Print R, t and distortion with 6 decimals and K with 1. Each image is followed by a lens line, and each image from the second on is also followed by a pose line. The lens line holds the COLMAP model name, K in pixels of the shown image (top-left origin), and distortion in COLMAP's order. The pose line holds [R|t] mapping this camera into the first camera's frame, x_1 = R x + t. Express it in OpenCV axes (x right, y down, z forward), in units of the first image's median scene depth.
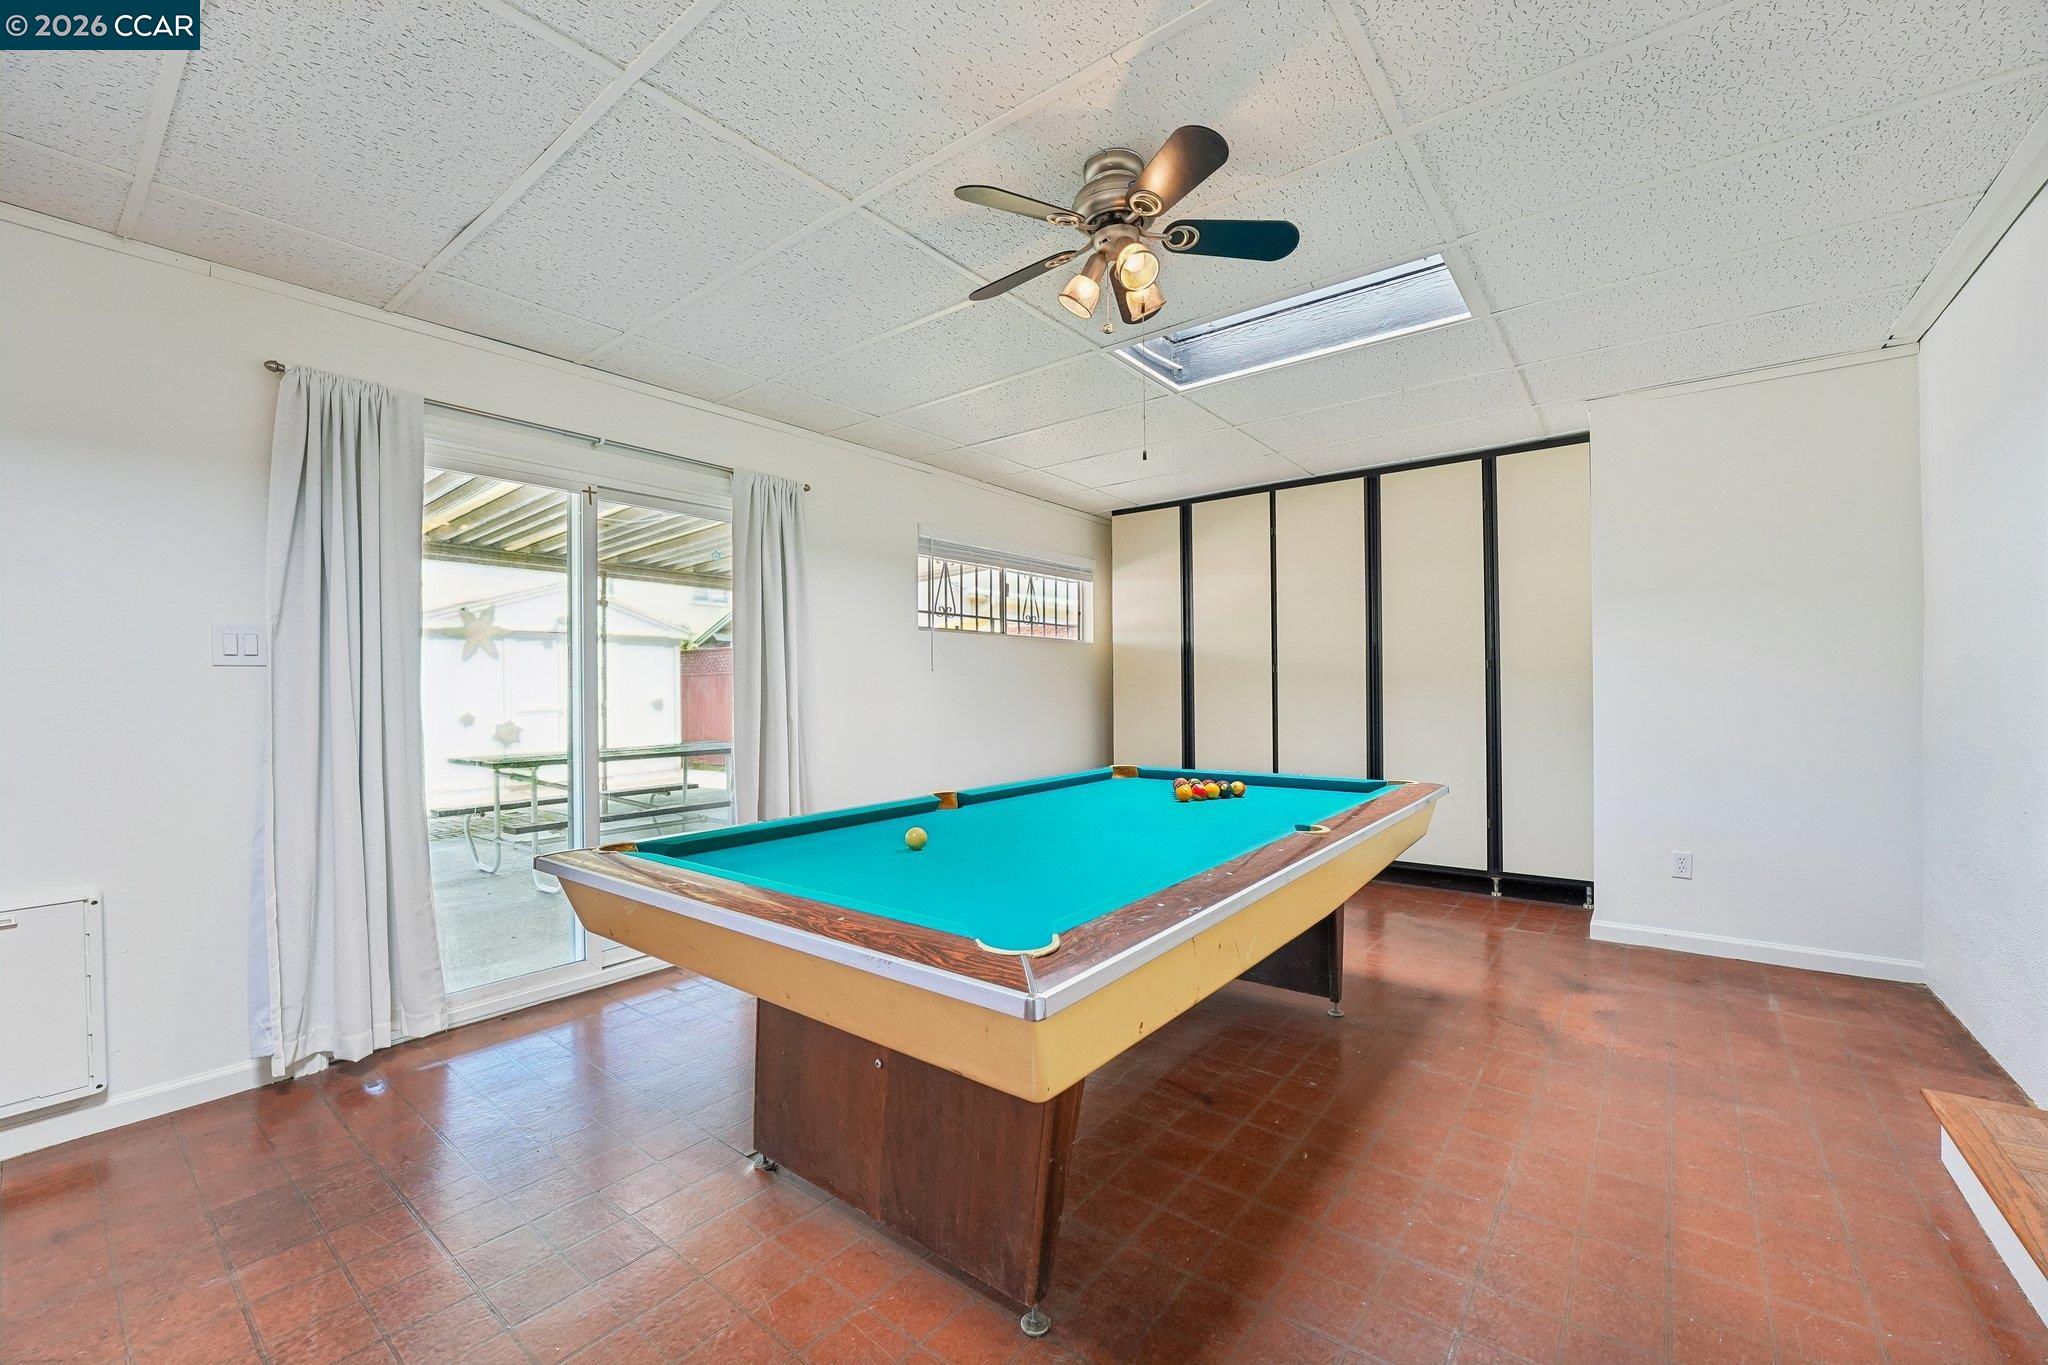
lens RADIAL K [[824.0, 0, 1025.9], [0, 824.0, 685.8], [0, 0, 1]] dist [-0.028154, 0.000638]
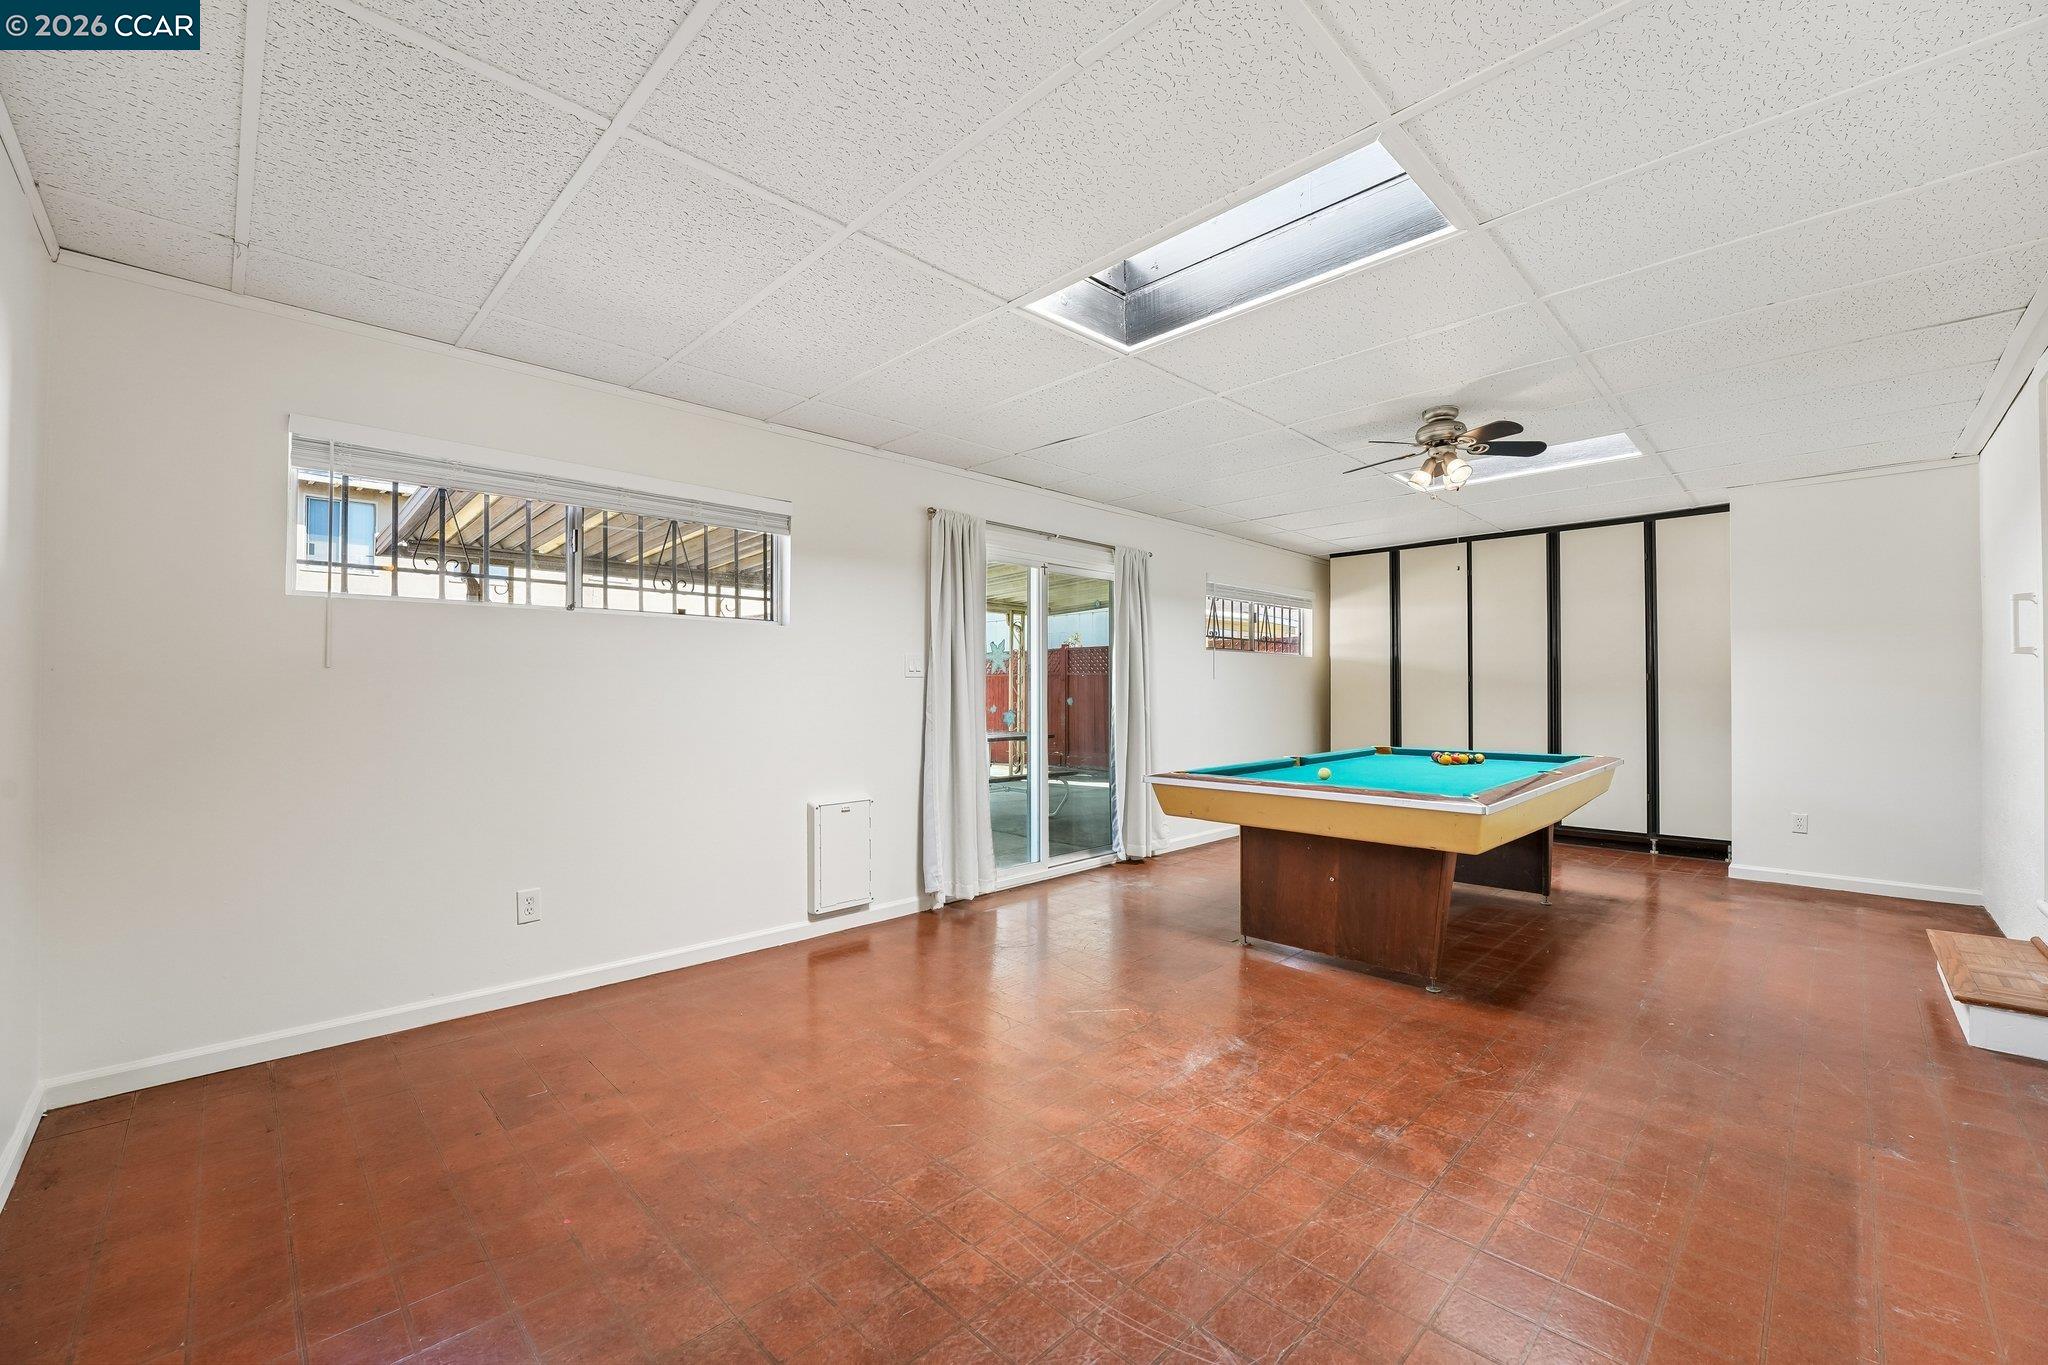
lens RADIAL K [[824.0, 0, 1021.0], [0, 824.0, 682.4], [0, 0, 1]] dist [-0.028154, 0.000638]
pose [[0.991178, 0.006694, -0.132371, -0.298360], [-0.007520, 0.999955, -0.005742, -0.002222], [0.132327, 0.006687, 0.991184, -0.486516]]
